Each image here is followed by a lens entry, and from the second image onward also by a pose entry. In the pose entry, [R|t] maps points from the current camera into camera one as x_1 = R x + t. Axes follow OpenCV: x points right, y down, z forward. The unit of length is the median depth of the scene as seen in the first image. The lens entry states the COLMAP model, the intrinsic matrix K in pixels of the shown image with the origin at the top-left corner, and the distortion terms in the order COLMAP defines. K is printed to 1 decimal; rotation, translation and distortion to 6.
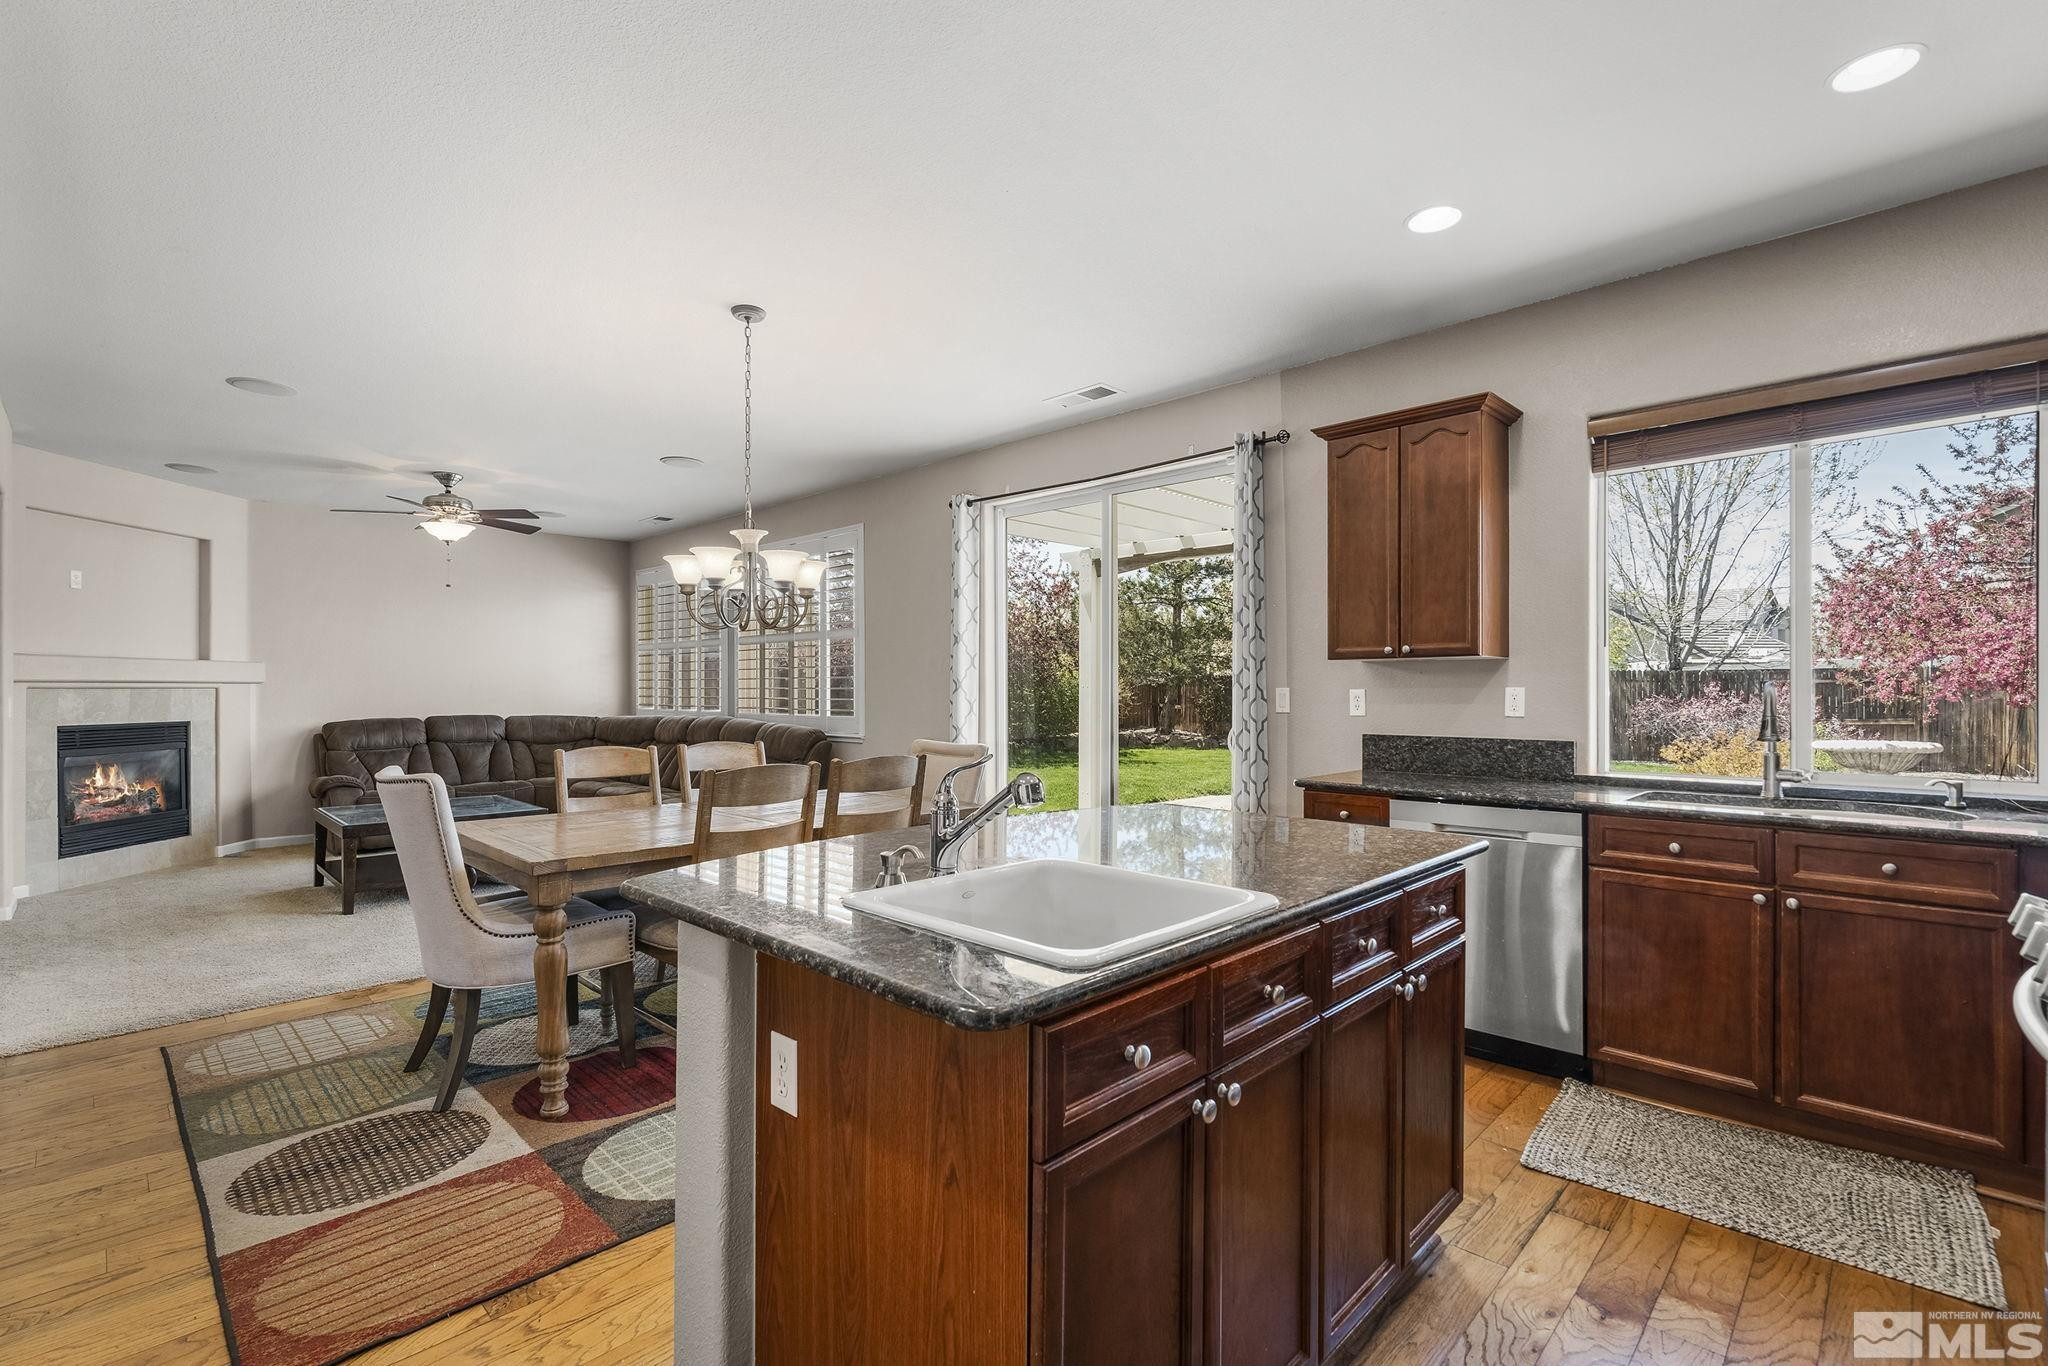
lens RADIAL K [[916.9, 0, 1021.1], [0, 916.9, 691.8], [0, 0, 1]] dist [-0.003240, -0.000474]
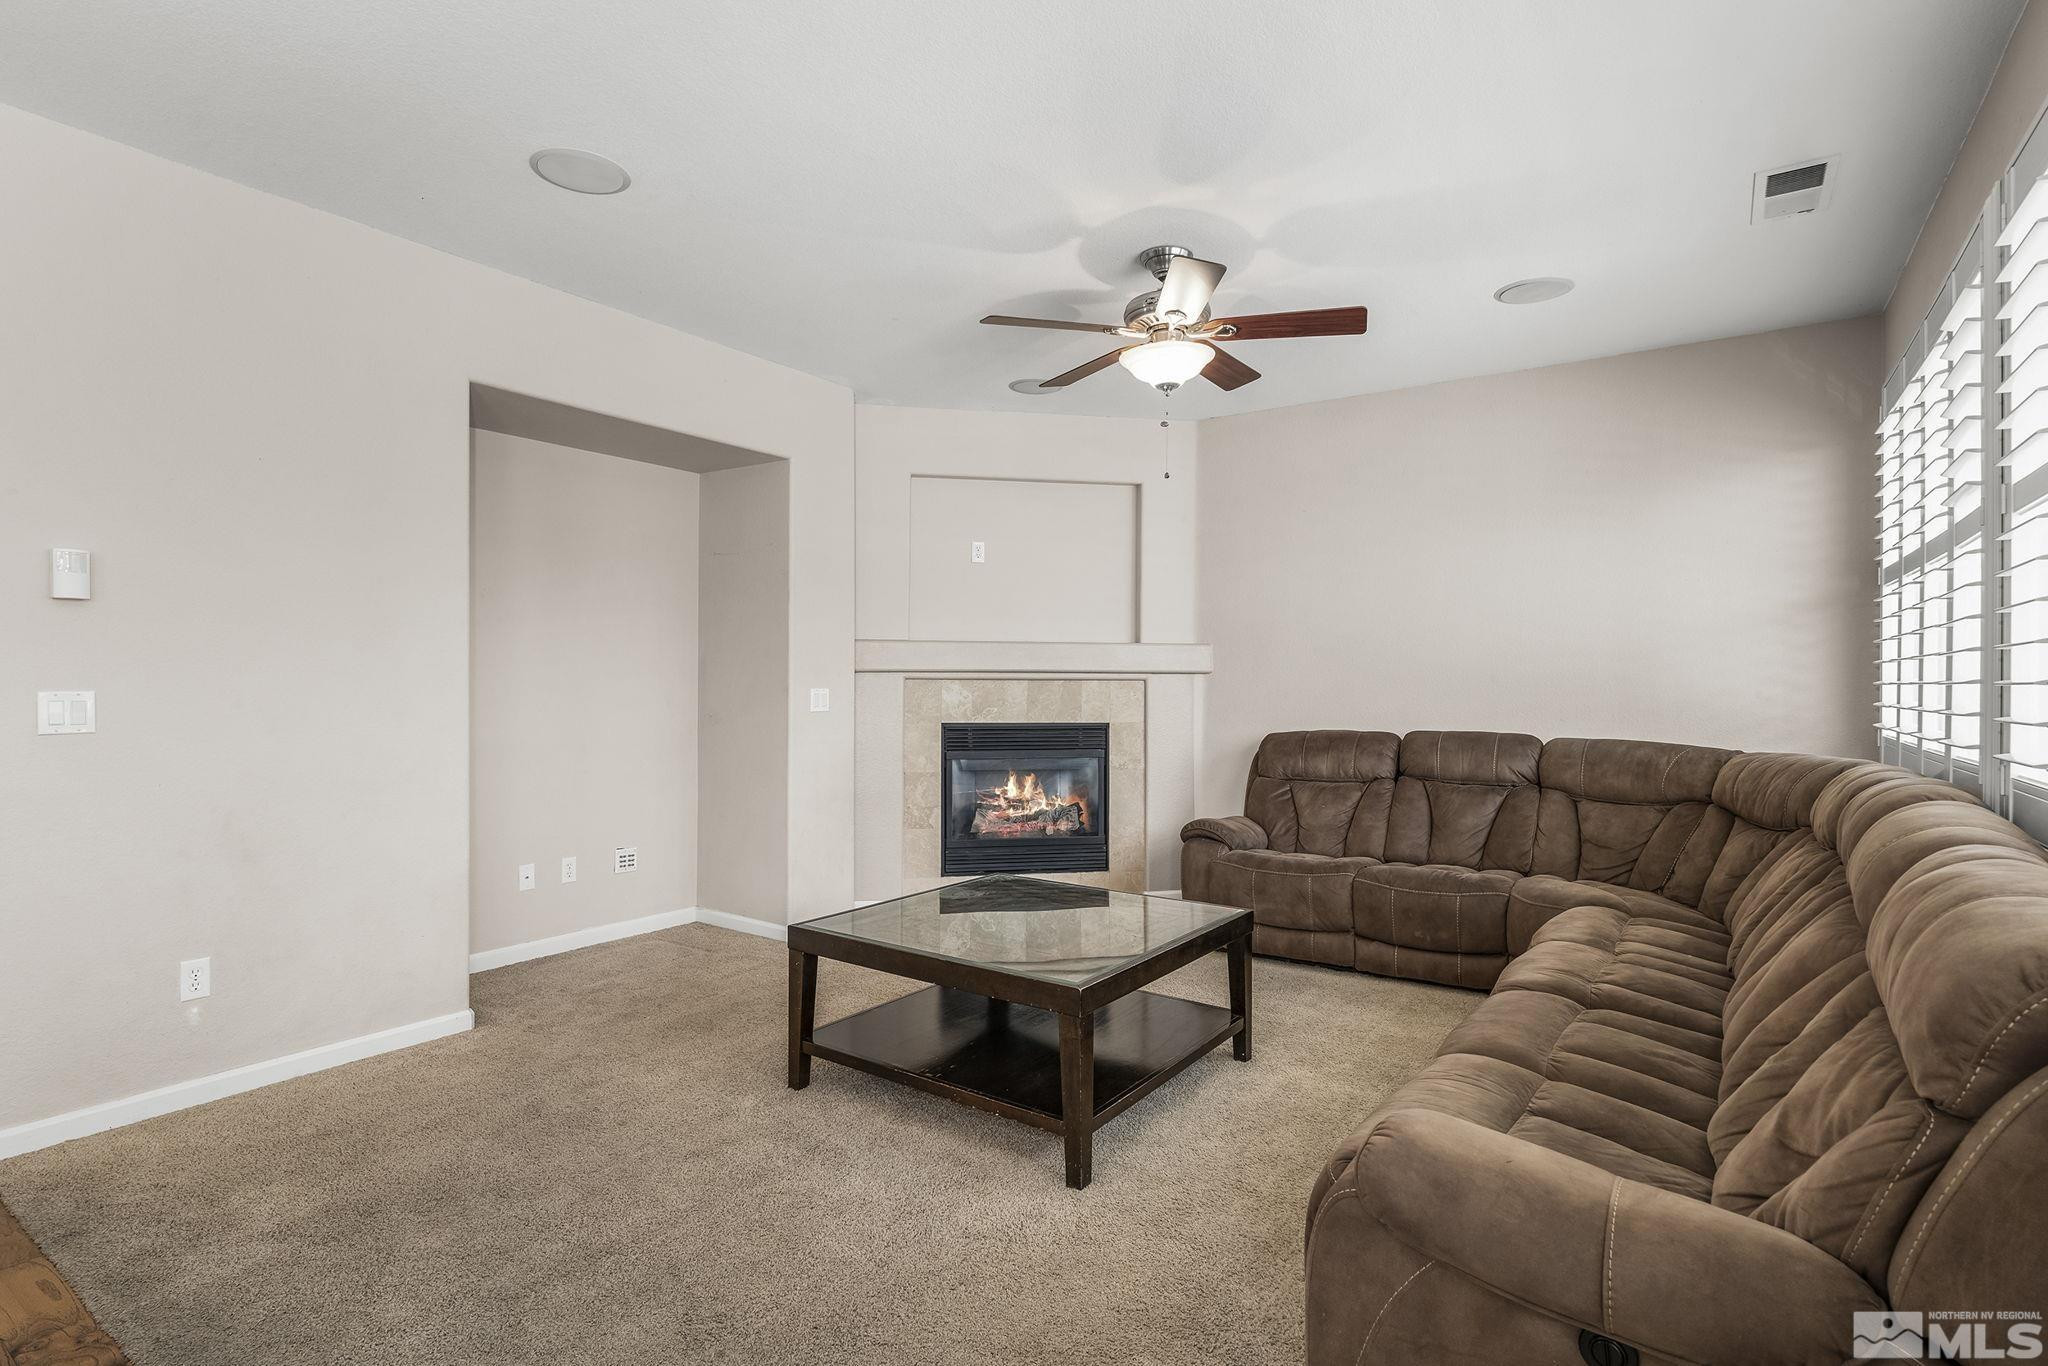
lens RADIAL K [[986.9, 0, 1020.3], [0, 986.9, 683.4], [0, 0, 1]] dist [-0.004137, -0.000191]
pose [[0.183857, 0.000935, -0.982953, -0.109753], [-0.009293, 0.999957, -0.000787, 0.000243], [0.982909, 0.009279, 0.183857, 0.780142]]
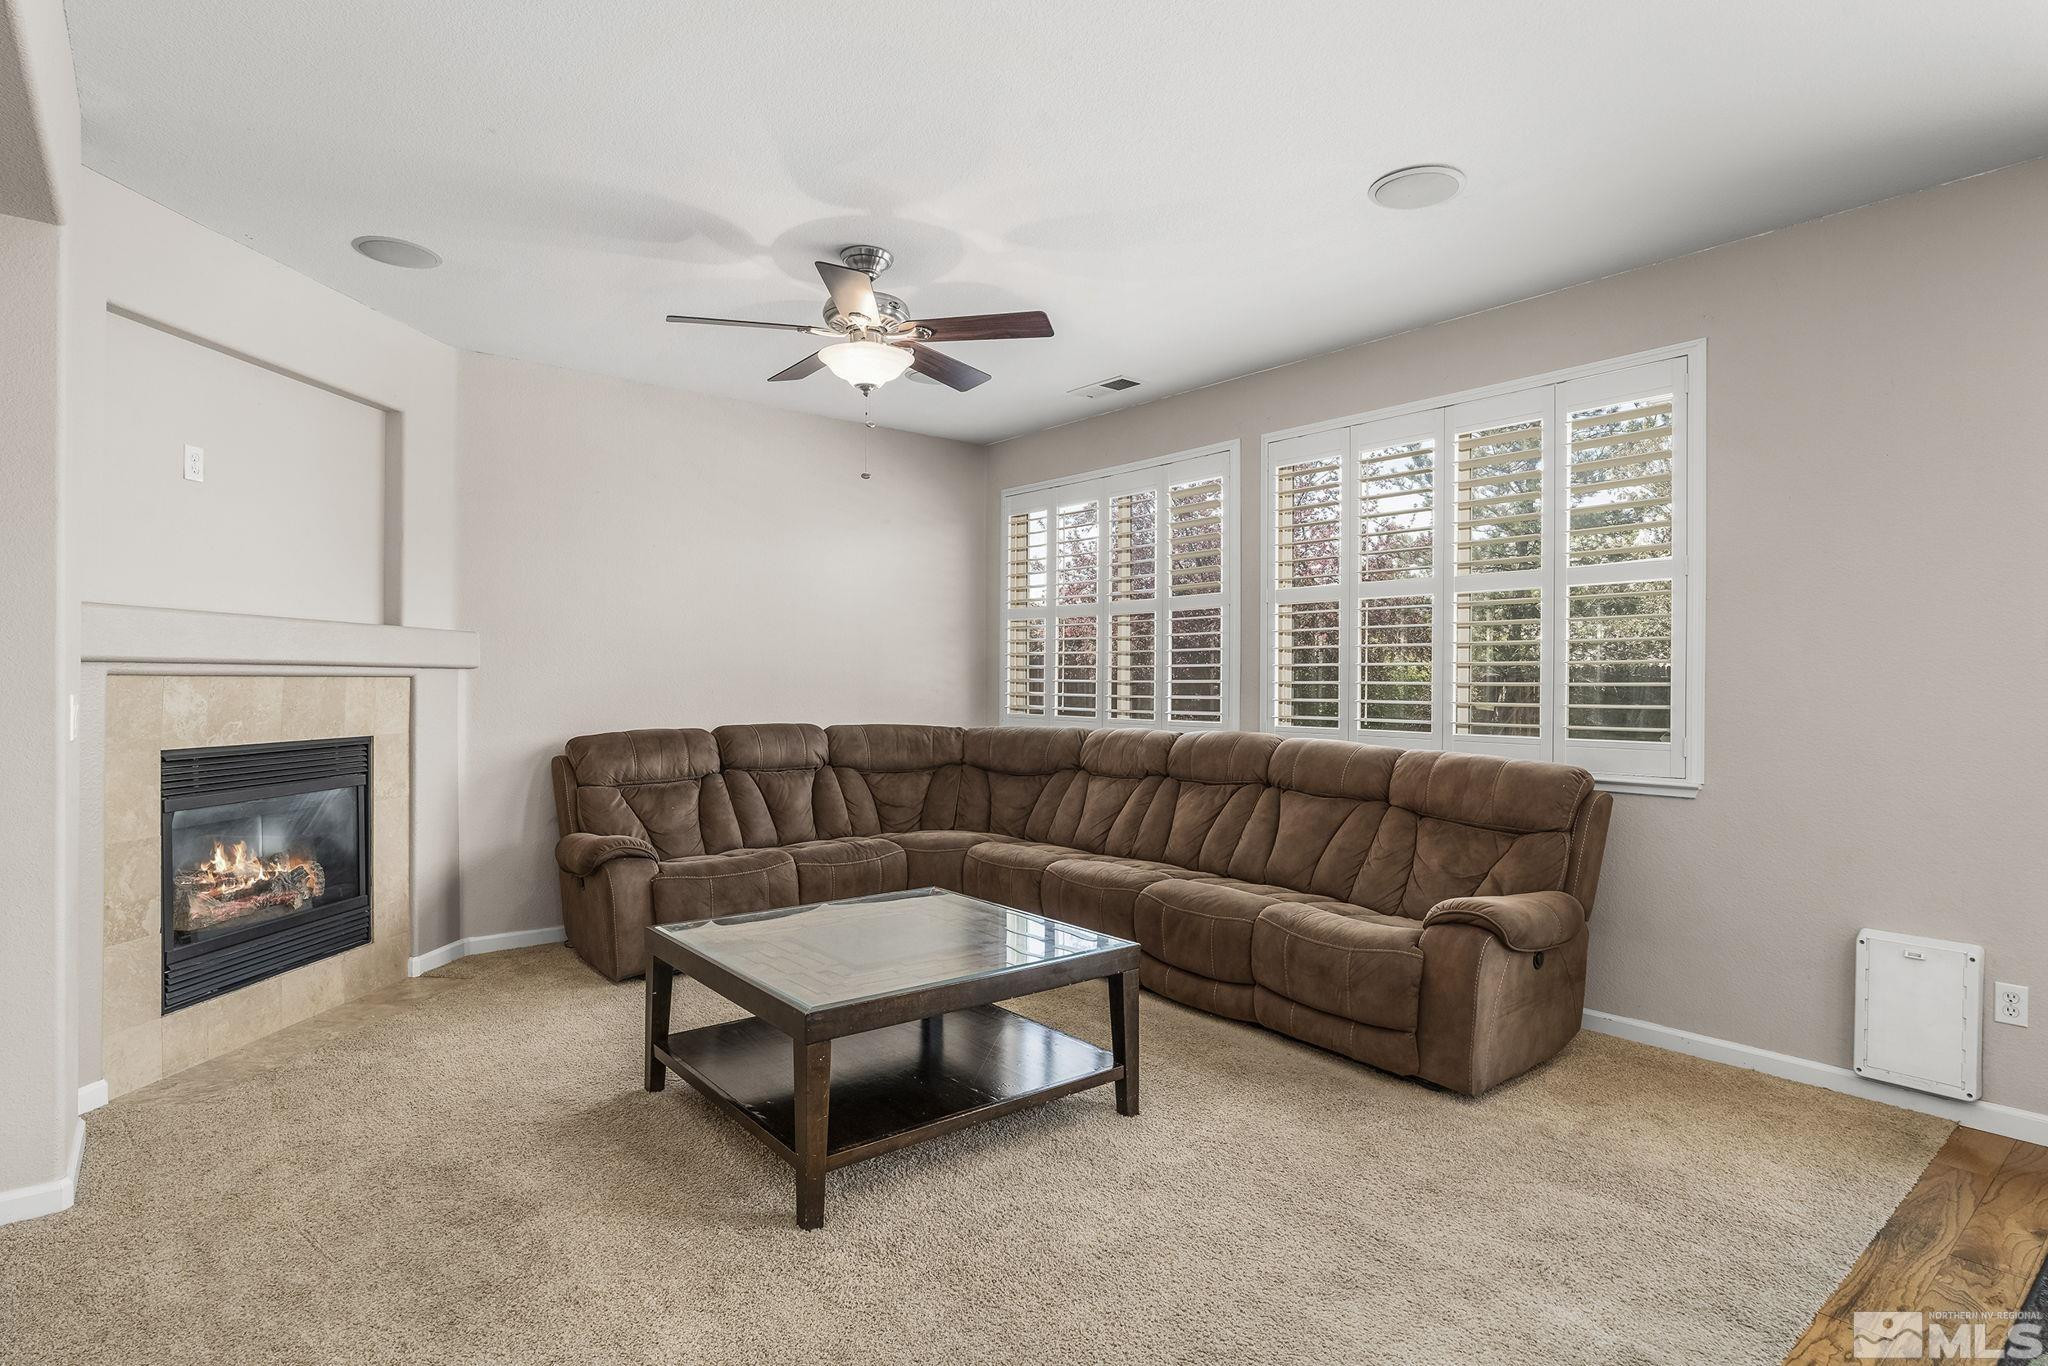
lens RADIAL K [[1049.4, 0, 1015.0], [0, 1049.4, 686.2], [0, 0, 1]] dist [0.001558, -0.000081]
pose [[0.994132, 0.005297, -0.108048, -0.459956], [-0.005237, 0.999986, 0.000839, -0.000344], [0.108051, -0.000268, 0.994145, 0.416284]]
